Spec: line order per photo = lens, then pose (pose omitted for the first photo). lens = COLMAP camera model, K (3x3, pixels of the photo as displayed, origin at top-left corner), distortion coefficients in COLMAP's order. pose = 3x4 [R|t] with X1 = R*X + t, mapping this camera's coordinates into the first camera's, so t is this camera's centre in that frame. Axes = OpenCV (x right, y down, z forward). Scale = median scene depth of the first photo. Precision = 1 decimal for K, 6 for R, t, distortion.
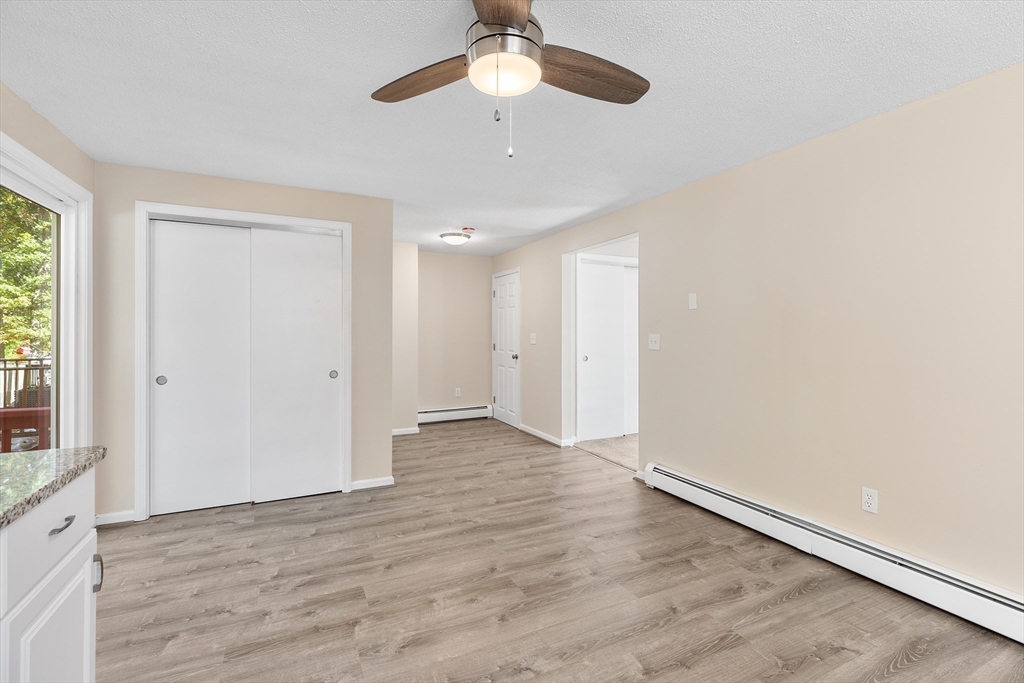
lens RADIAL K [[462.0, 0, 513.7], [0, 462.0, 333.8], [0, 0, 1]] dist [-0.001844, 0.000121]
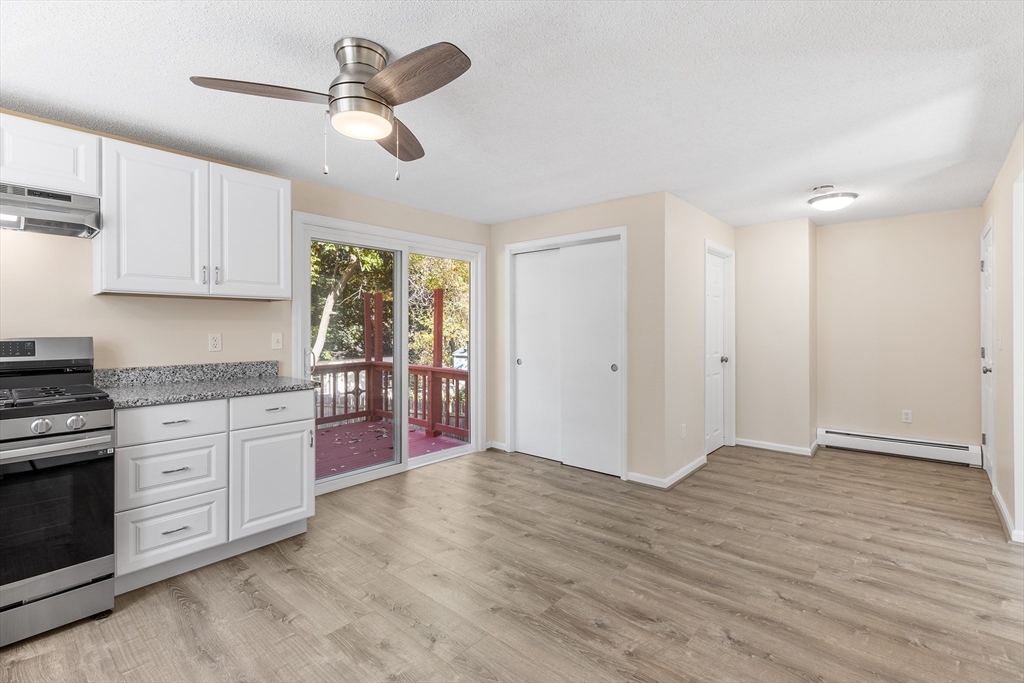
lens RADIAL K [[462.0, 0, 516.0], [0, 462.0, 327.8], [0, 0, 1]] dist [-0.001844, 0.000121]
pose [[0.392937, -0.001604, -0.919564, 0.583758], [-0.003039, 0.999991, -0.003042, -0.003268], [0.919560, 0.003990, 0.392929, 0.396273]]
